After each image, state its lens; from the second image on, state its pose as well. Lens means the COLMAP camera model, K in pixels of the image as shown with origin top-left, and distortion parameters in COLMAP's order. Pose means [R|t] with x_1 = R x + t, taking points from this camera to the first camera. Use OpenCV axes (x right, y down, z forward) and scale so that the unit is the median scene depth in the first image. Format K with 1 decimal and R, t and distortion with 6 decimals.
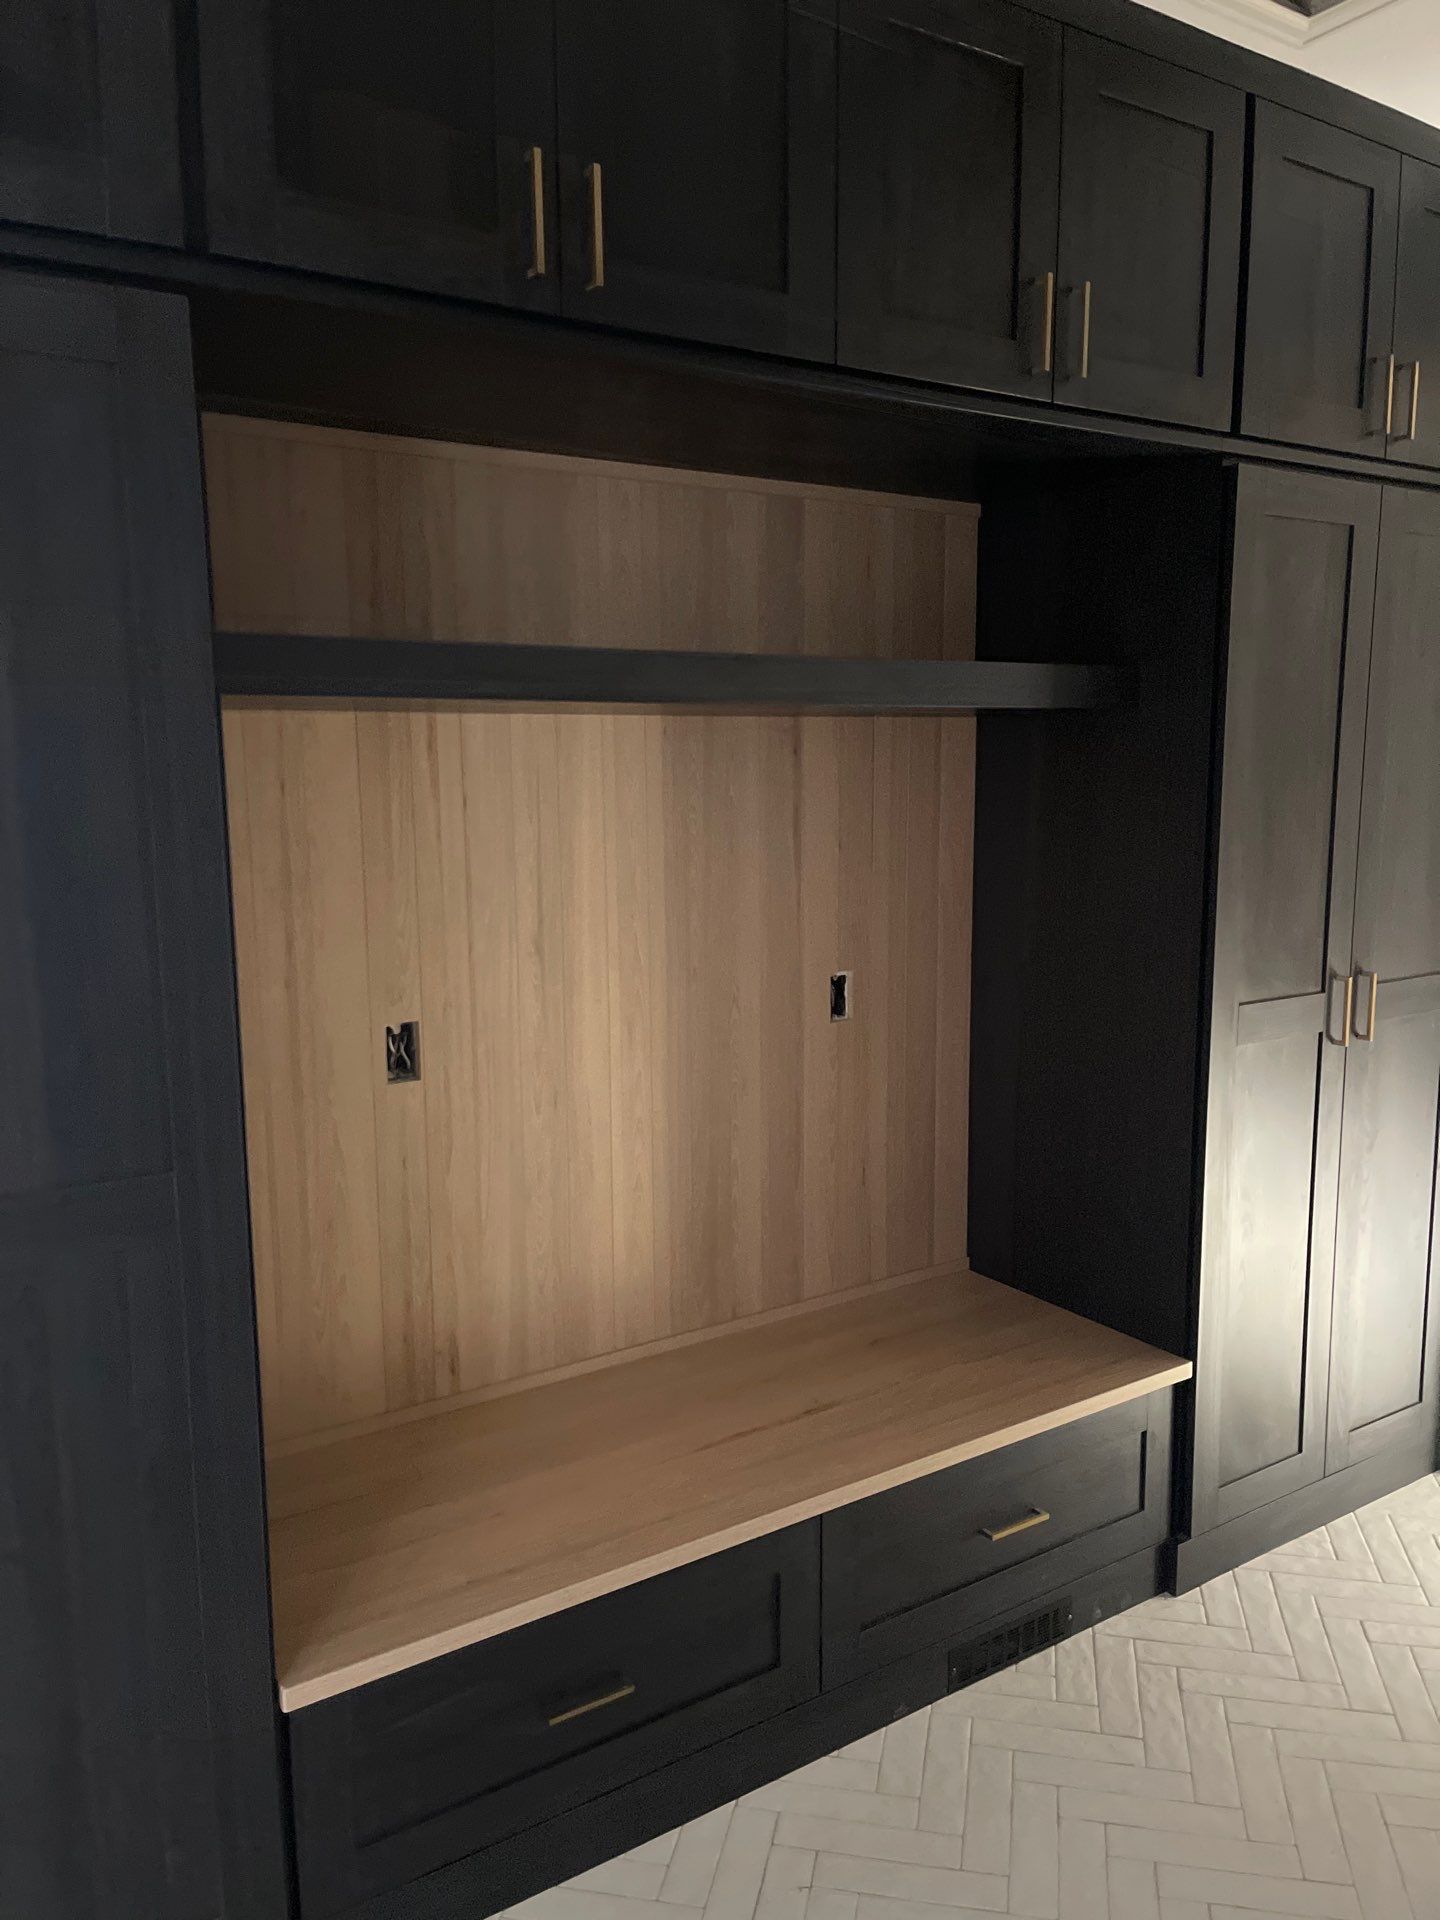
lens RADIAL K [[1450.1, 0, 726.3], [0, 1450.1, 969.2], [0, 0, 1]] dist [0.053781, -0.047654]
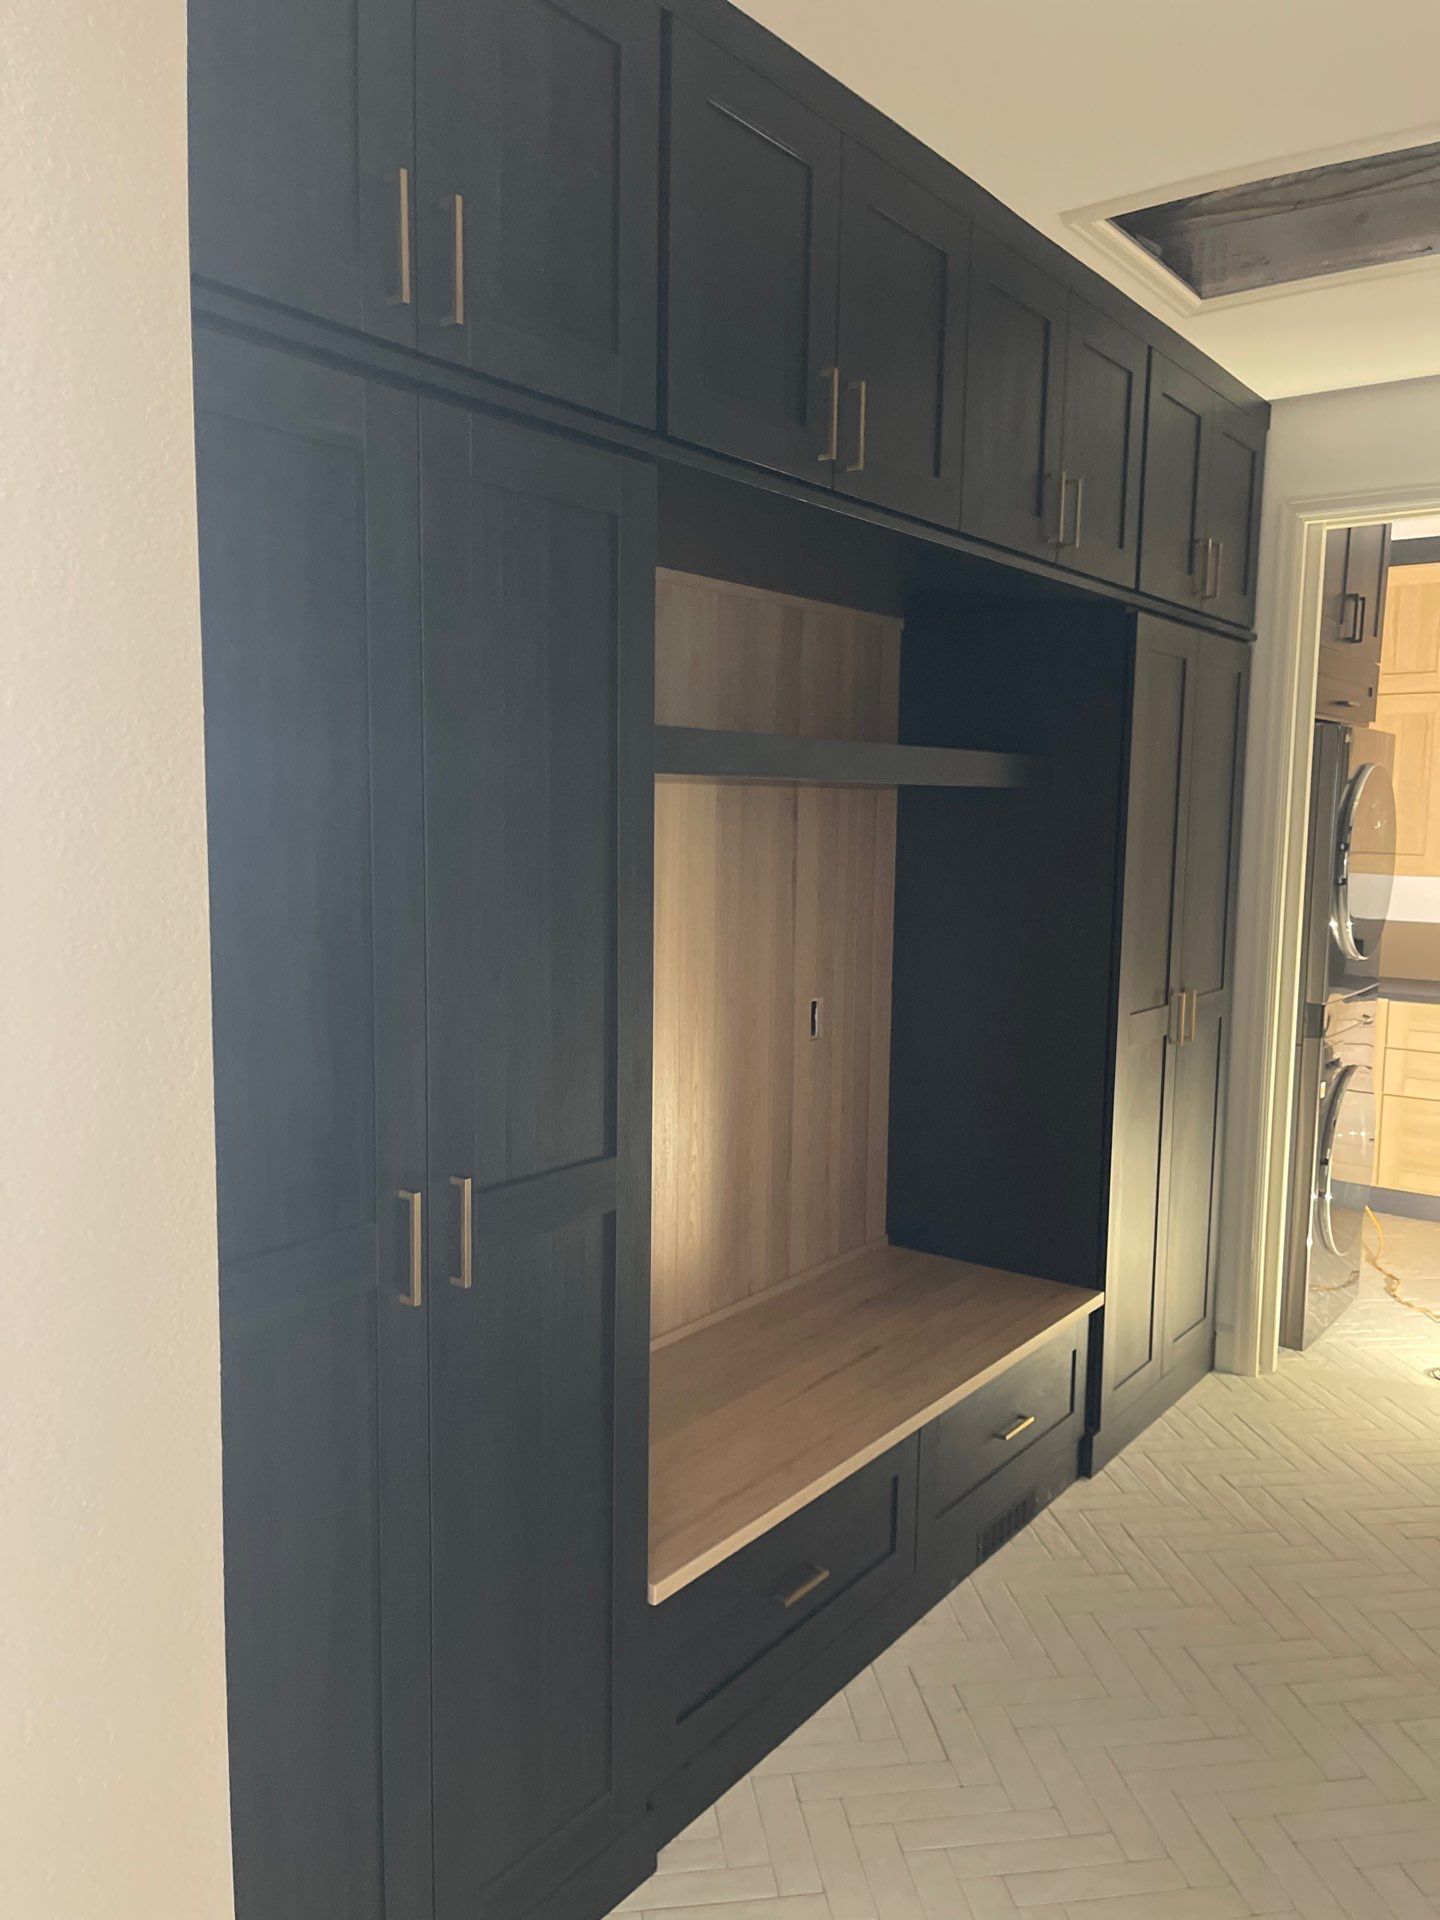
lens RADIAL K [[1450.1, 0, 738.7], [0, 1450.1, 967.0], [0, 0, 1]] dist [0.053781, -0.047654]
pose [[0.941444, -0.016165, 0.336783, -0.417160], [0.028652, 0.999073, -0.032141, 0.013643], [-0.335951, 0.039908, 0.941034, -0.119665]]
